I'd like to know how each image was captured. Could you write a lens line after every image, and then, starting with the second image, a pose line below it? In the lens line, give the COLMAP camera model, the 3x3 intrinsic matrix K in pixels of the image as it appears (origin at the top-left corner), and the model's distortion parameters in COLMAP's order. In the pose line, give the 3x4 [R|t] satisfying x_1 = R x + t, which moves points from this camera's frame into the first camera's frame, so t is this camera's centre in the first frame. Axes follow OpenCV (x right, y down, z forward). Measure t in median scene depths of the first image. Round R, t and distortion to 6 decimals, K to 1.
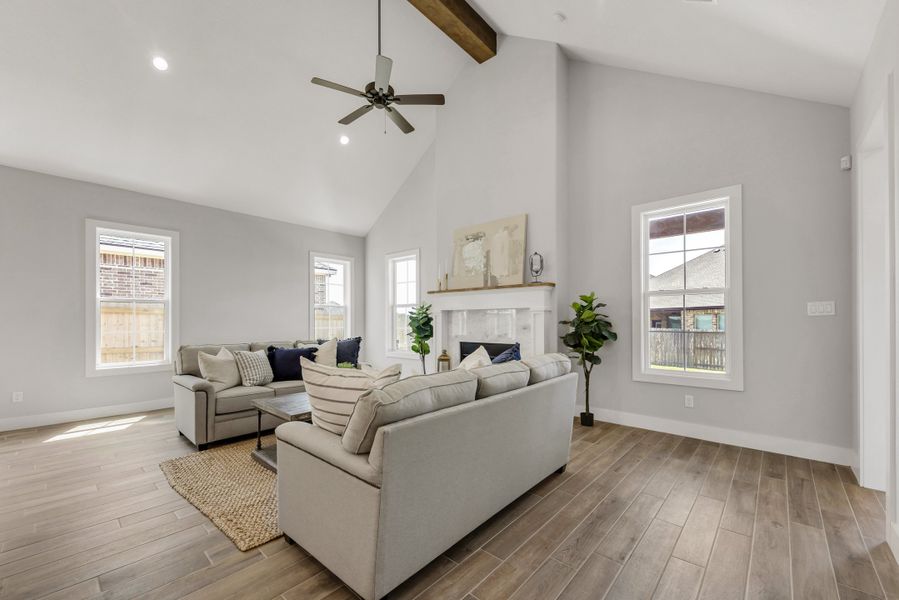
lens RADIAL K [[363.5, 0, 440.9], [0, 363.5, 315.6], [0, 0, 1]] dist [0.003398, -0.000010]
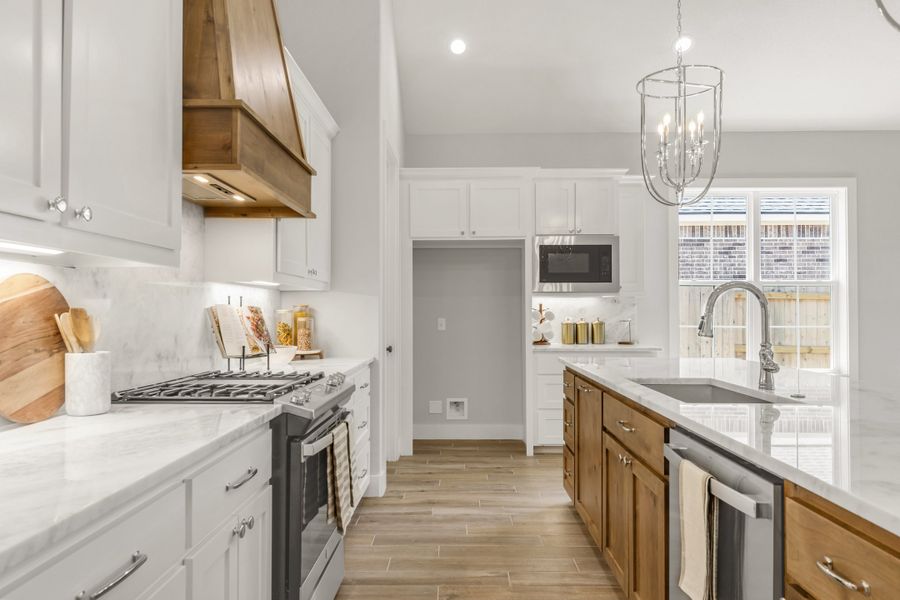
lens RADIAL K [[582.3, 0, 455.4], [0, 582.3, 289.6], [0, 0, 1]] dist [-0.008995, 0.001774]
pose [[0.654404, -0.023514, -0.755779, -0.705502], [0.009037, 0.999688, -0.023278, -0.009749], [0.756091, 0.008403, 0.654413, -0.555695]]
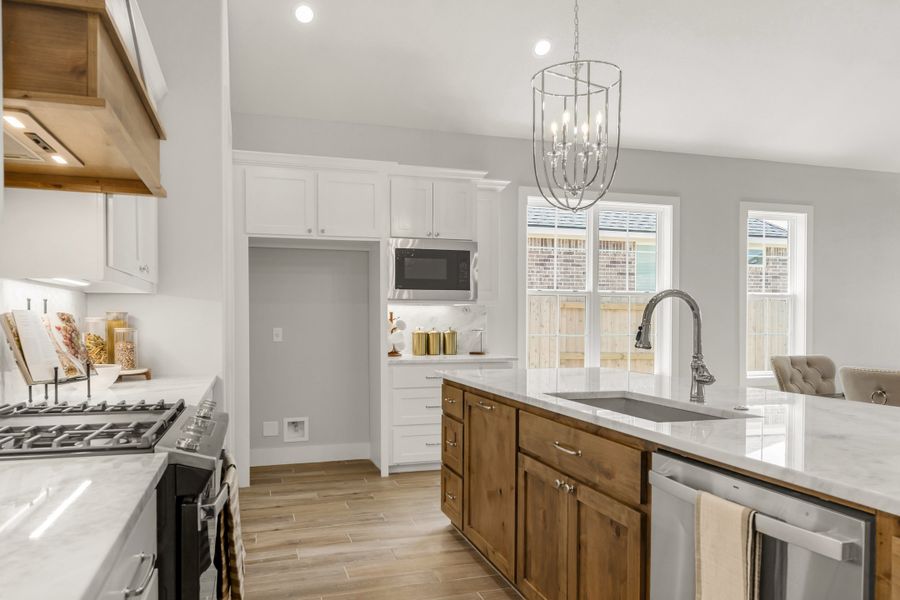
lens RADIAL K [[597.7, 0, 438.8], [0, 597.7, 320.6], [0, 0, 1]] dist [0.007784, -0.007289]
pose [[0.854460, 0.007494, -0.519463, -0.833591], [0.001674, 0.999851, 0.017178, -0.009985], [0.519514, -0.015547, 0.854320, -0.563963]]
